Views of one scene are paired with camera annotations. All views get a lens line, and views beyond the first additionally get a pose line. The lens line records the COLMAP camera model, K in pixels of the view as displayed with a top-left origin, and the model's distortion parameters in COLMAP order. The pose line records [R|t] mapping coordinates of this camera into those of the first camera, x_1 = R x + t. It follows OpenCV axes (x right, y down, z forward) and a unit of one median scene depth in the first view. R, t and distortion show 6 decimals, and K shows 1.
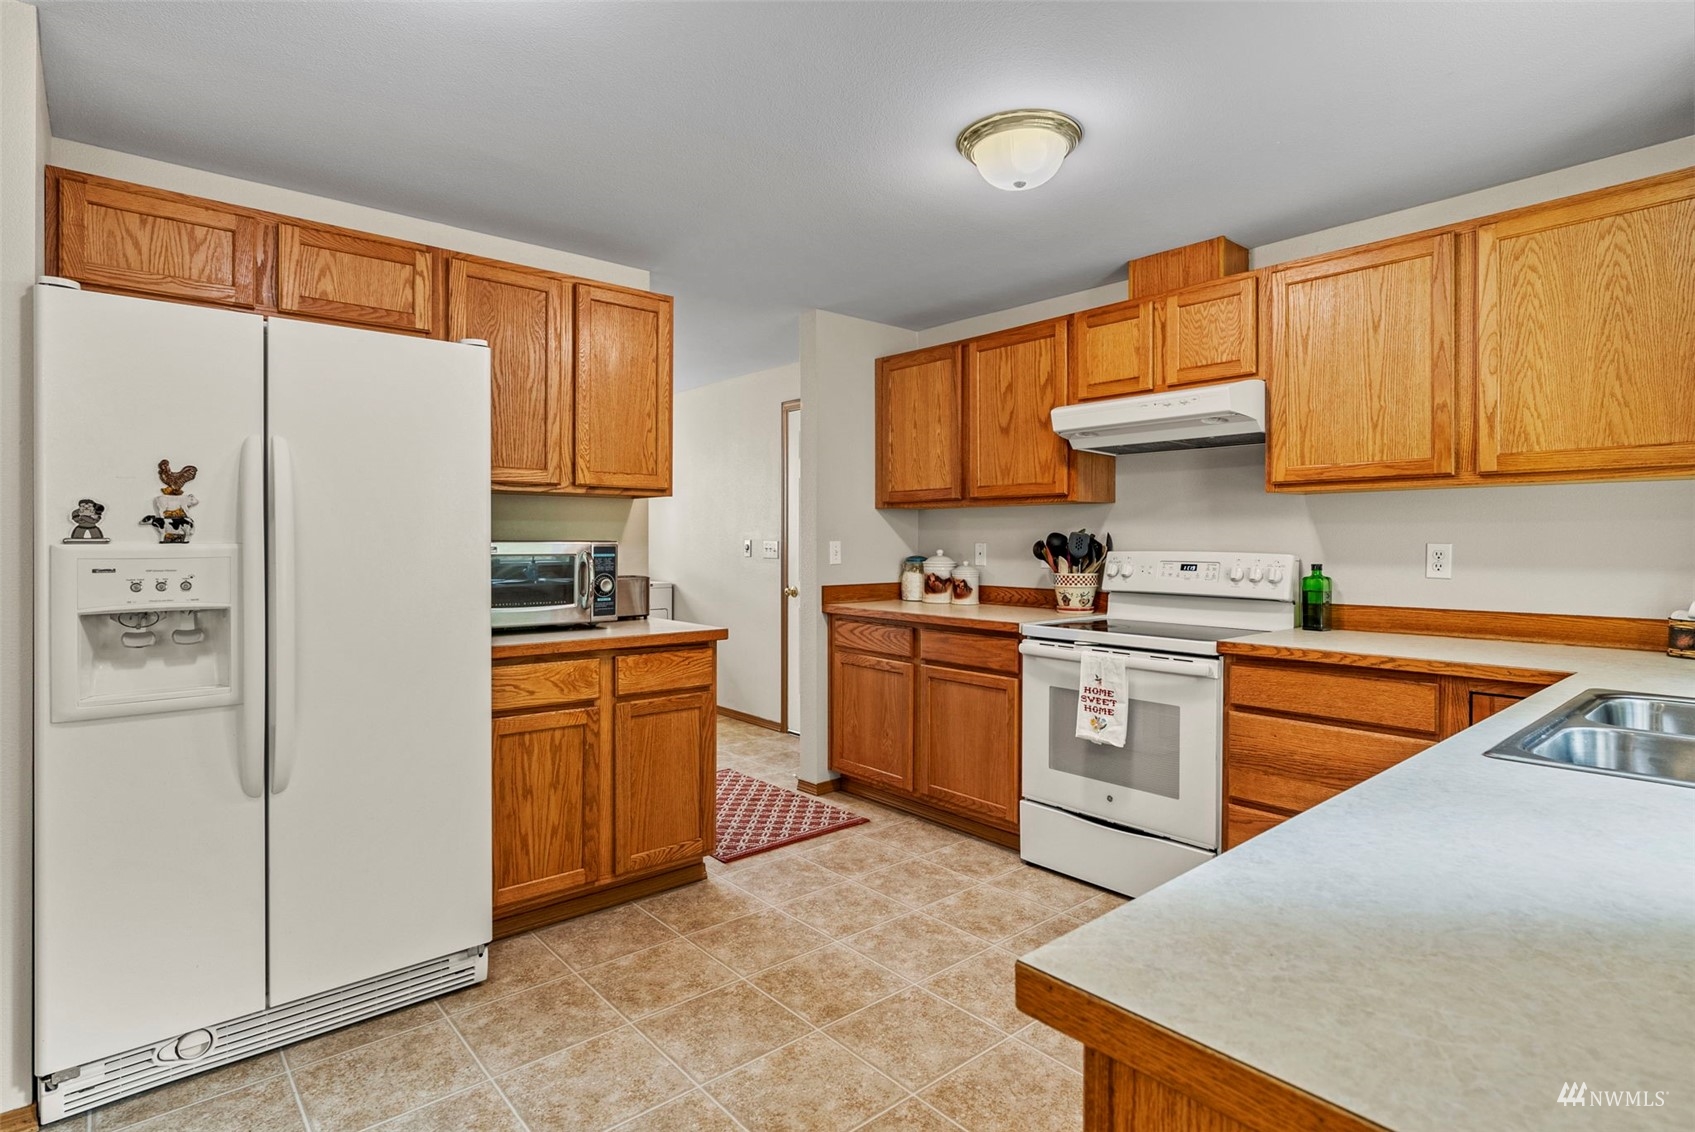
lens RADIAL K [[853.6, 0, 848.3], [0, 853.6, 542.1], [0, 0, 1]] dist [-0.012127, 0.000189]
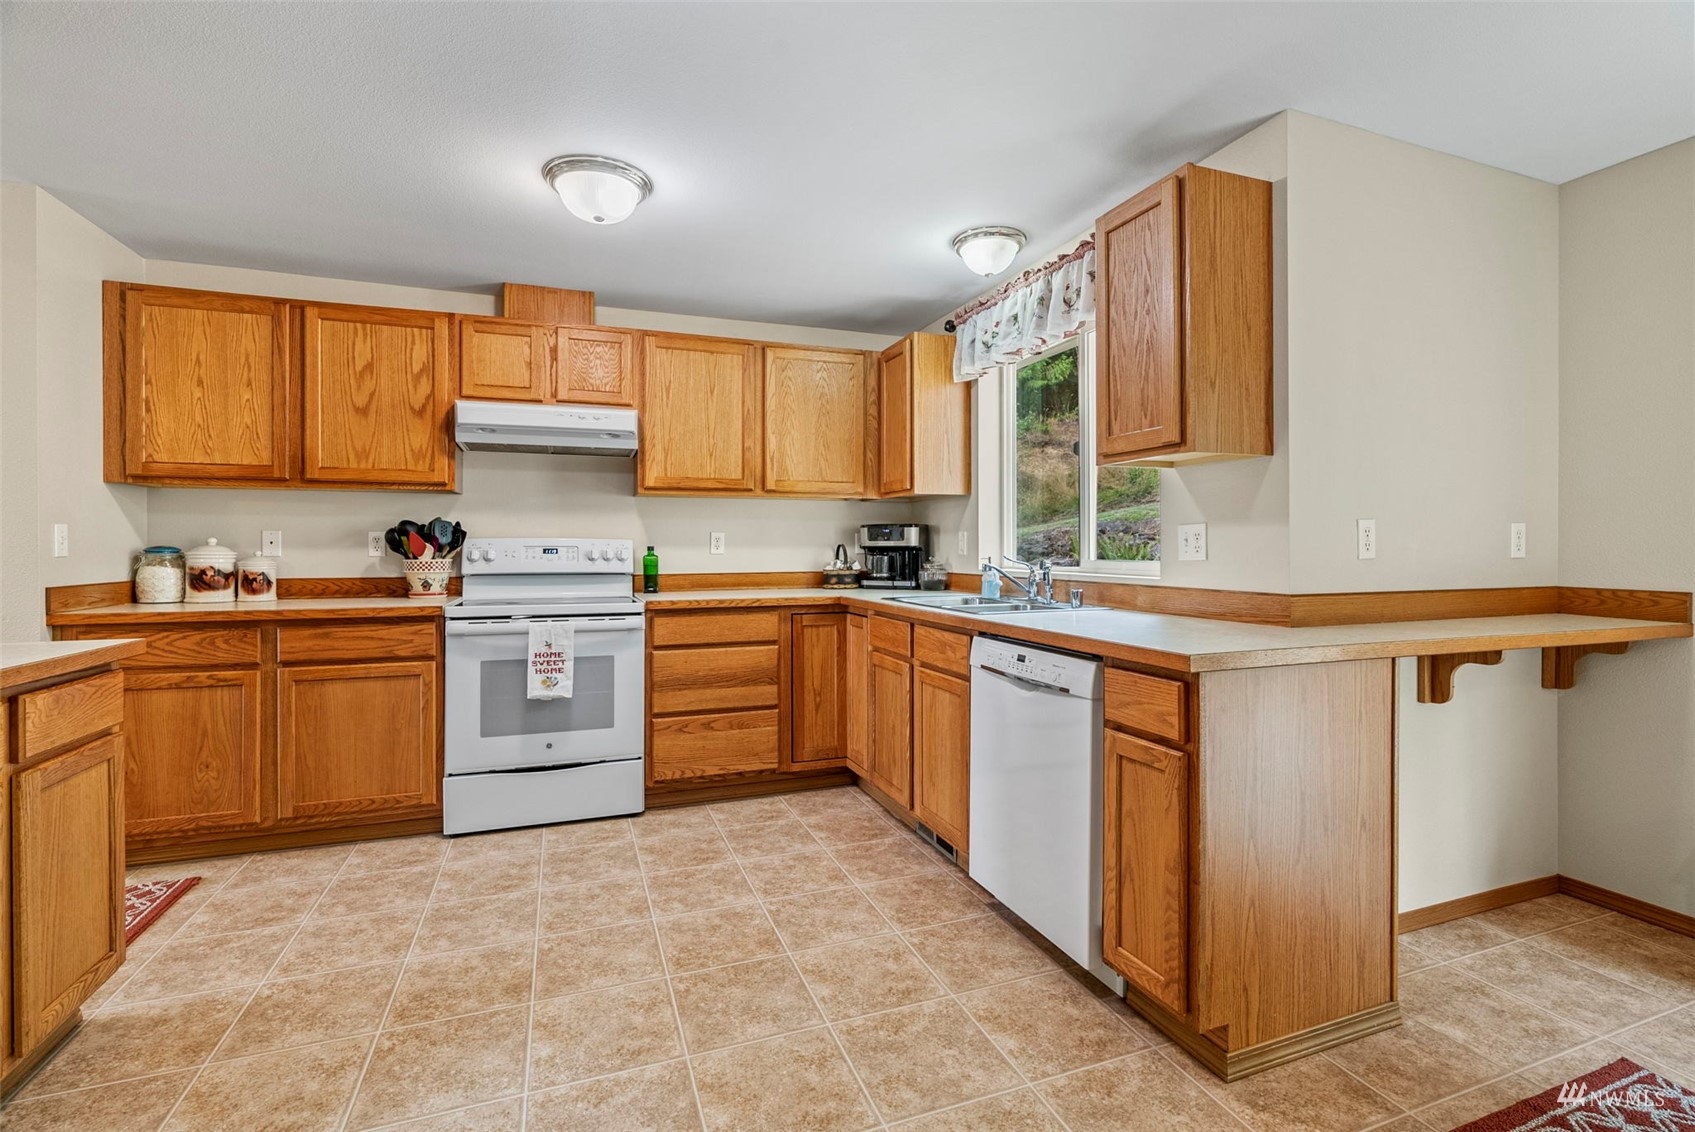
lens RADIAL K [[780.2, 0, 837.2], [0, 780.2, 547.5], [0, 0, 1]] dist [-0.004435, 0.000467]
pose [[0.357761, -0.003272, 0.933808, -0.514323], [0.001584, 0.999995, 0.002897, 0.023174], [-0.933812, 0.000443, 0.357764, 0.225700]]
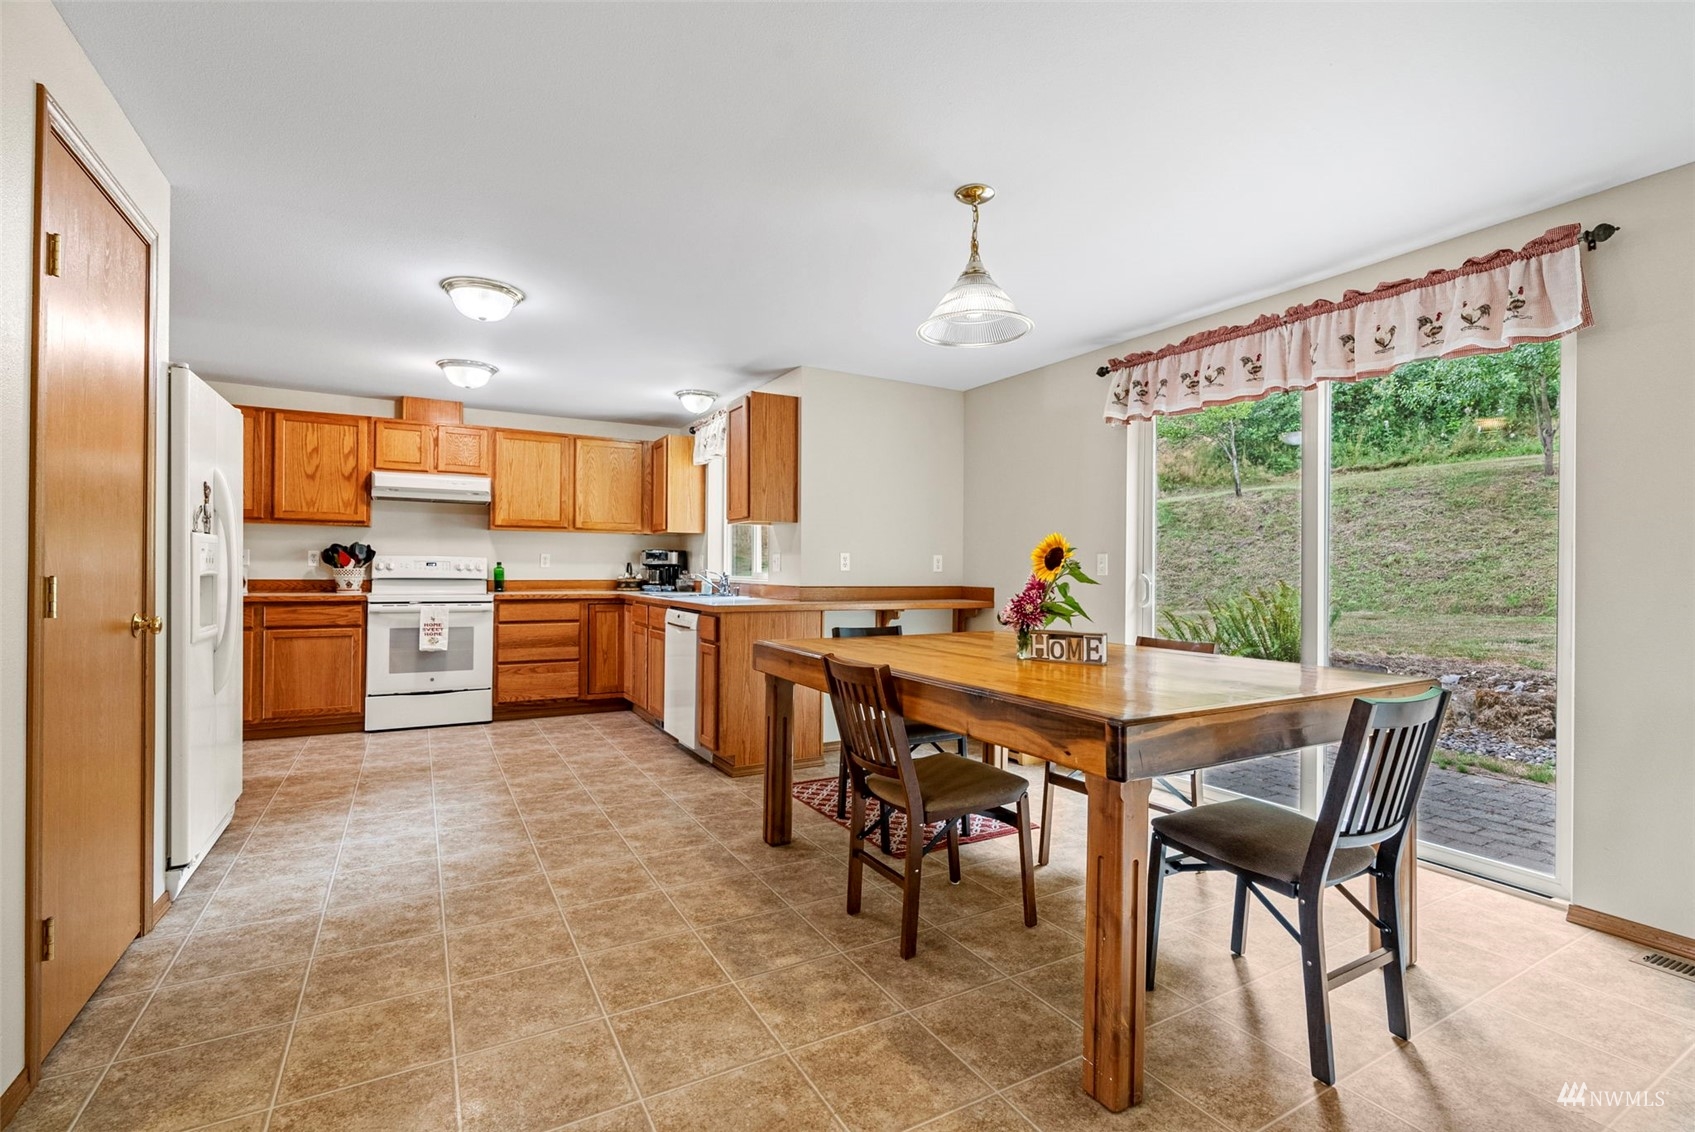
lens RADIAL K [[800.5, 0, 857.1], [0, 800.5, 569.1], [0, 0, 1]] dist [-0.007298, 0.000198]
pose [[0.195386, 0.000276, 0.980726, -1.224447], [-0.009094, 0.999957, 0.001530, 0.030573], [-0.980684, -0.009218, 0.195380, -0.304835]]
